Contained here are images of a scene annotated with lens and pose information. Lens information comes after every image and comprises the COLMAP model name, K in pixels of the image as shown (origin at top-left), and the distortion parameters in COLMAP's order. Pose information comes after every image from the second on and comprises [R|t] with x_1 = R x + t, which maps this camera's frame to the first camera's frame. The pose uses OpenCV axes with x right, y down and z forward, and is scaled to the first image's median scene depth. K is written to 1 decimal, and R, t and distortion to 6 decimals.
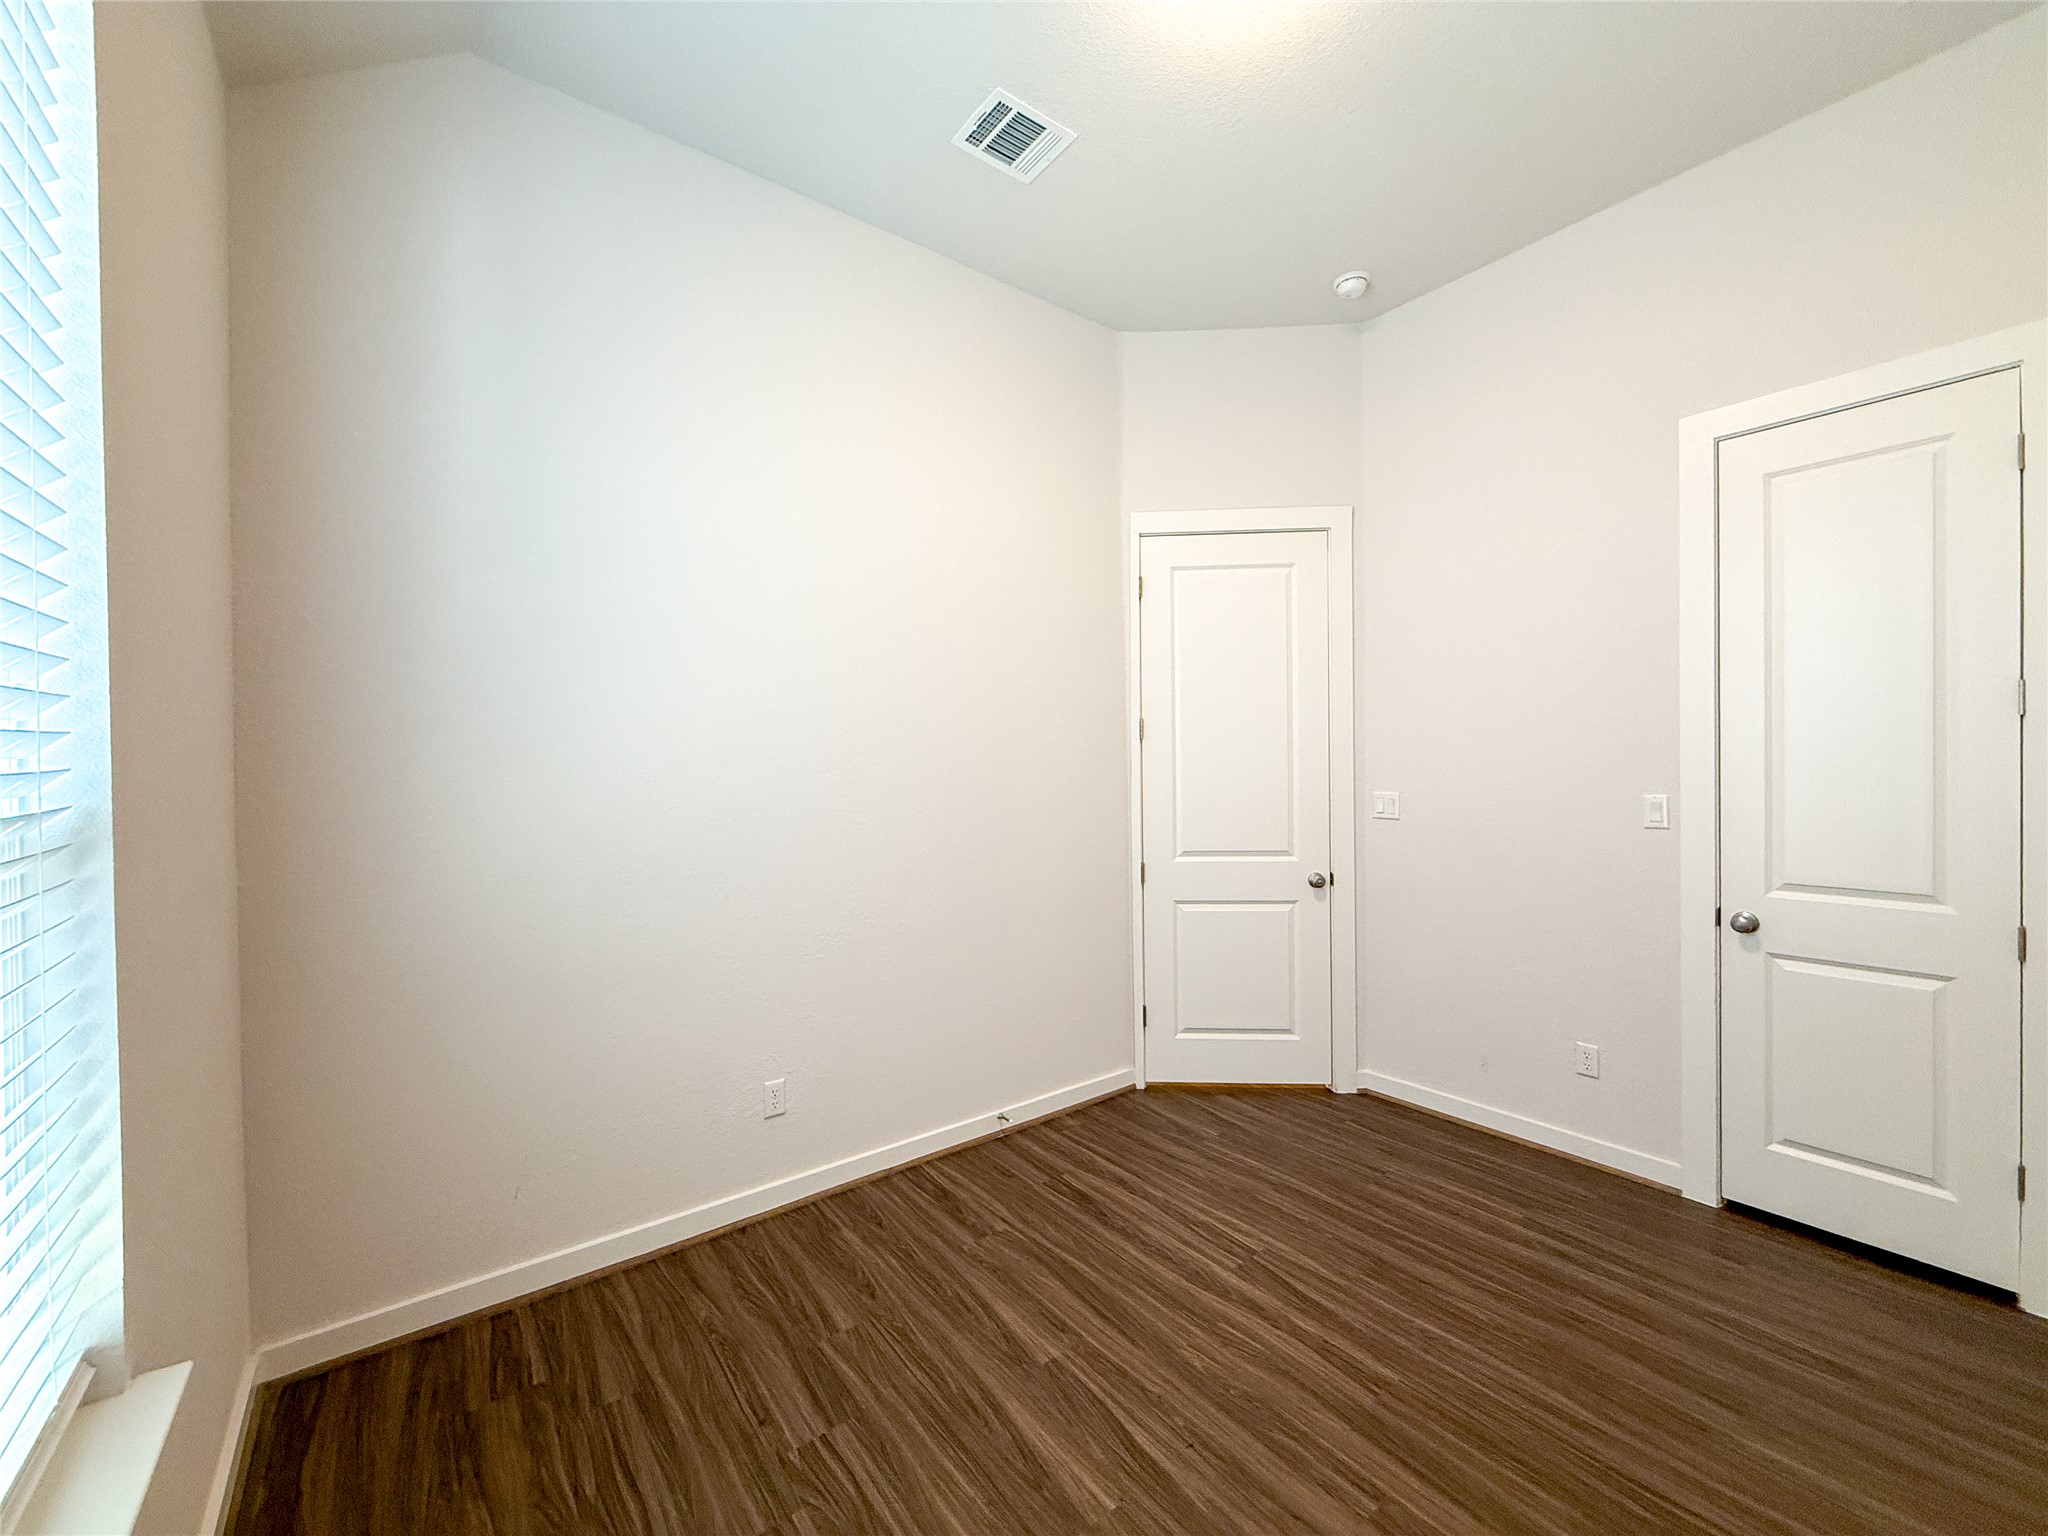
lens RADIAL K [[819.8, 0, 1020.9], [0, 819.8, 770.8], [0, 0, 1]] dist [-0.000095, -0.000388]
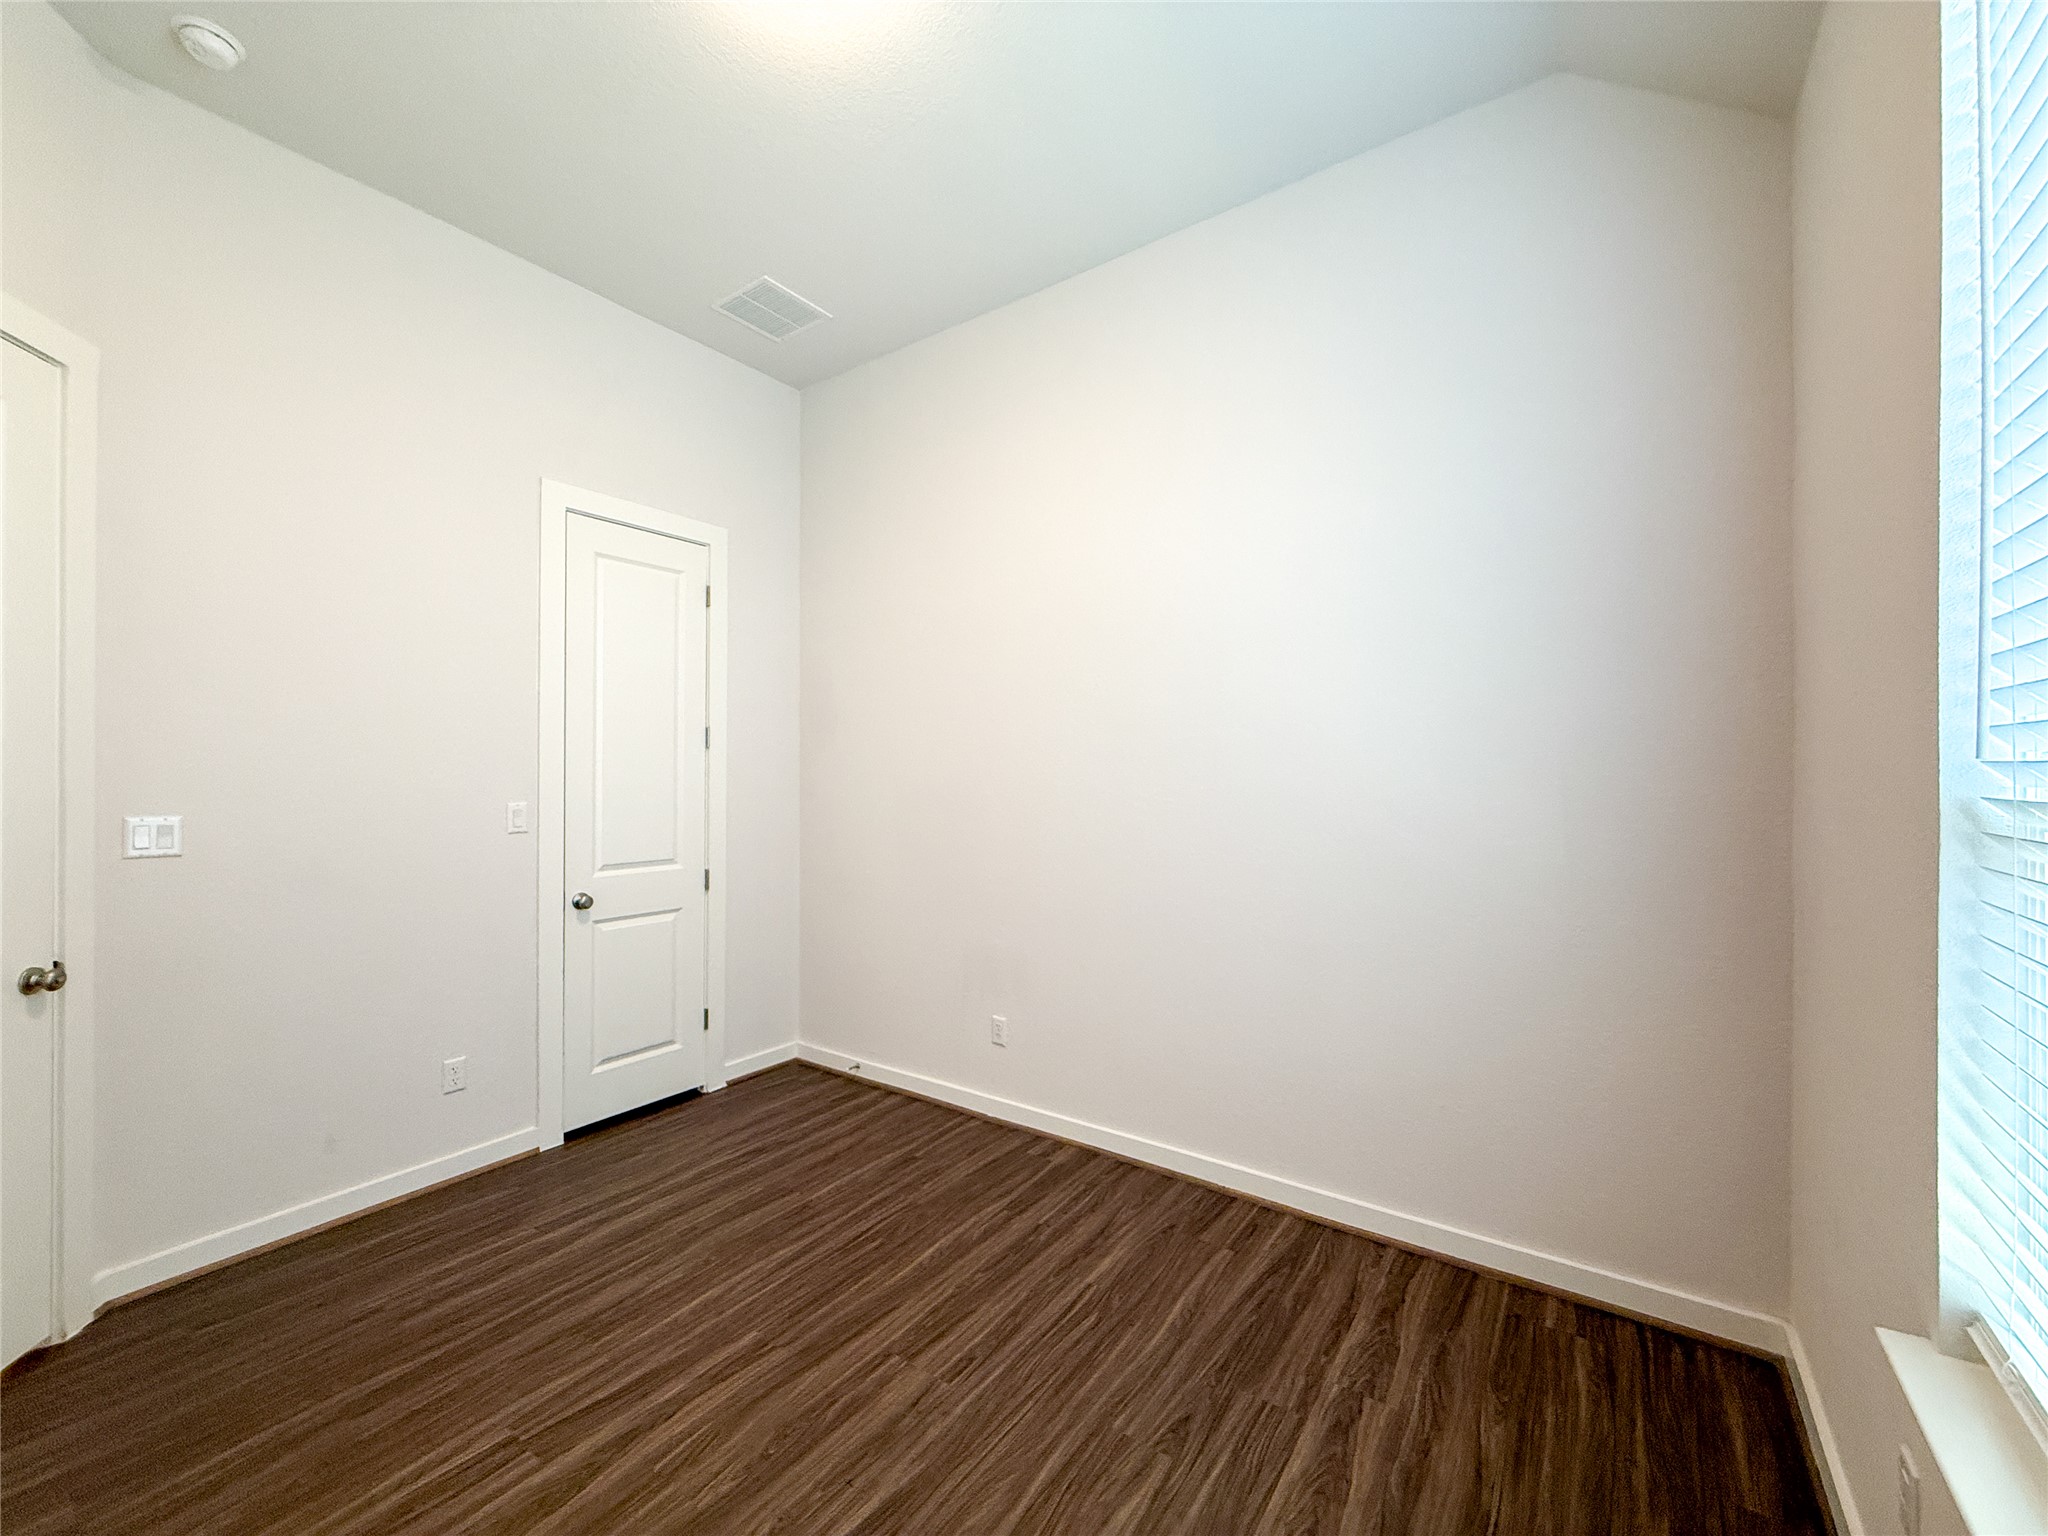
lens RADIAL K [[816.5, 0, 1020.5], [0, 816.5, 773.3], [0, 0, 1]] dist [0.000057, -0.000213]
pose [[-0.299934, 0.012803, 0.953874, -0.576213], [0.014685, 0.999853, -0.008802, 0.011651], [-0.953847, 0.011367, -0.300078, 0.820434]]
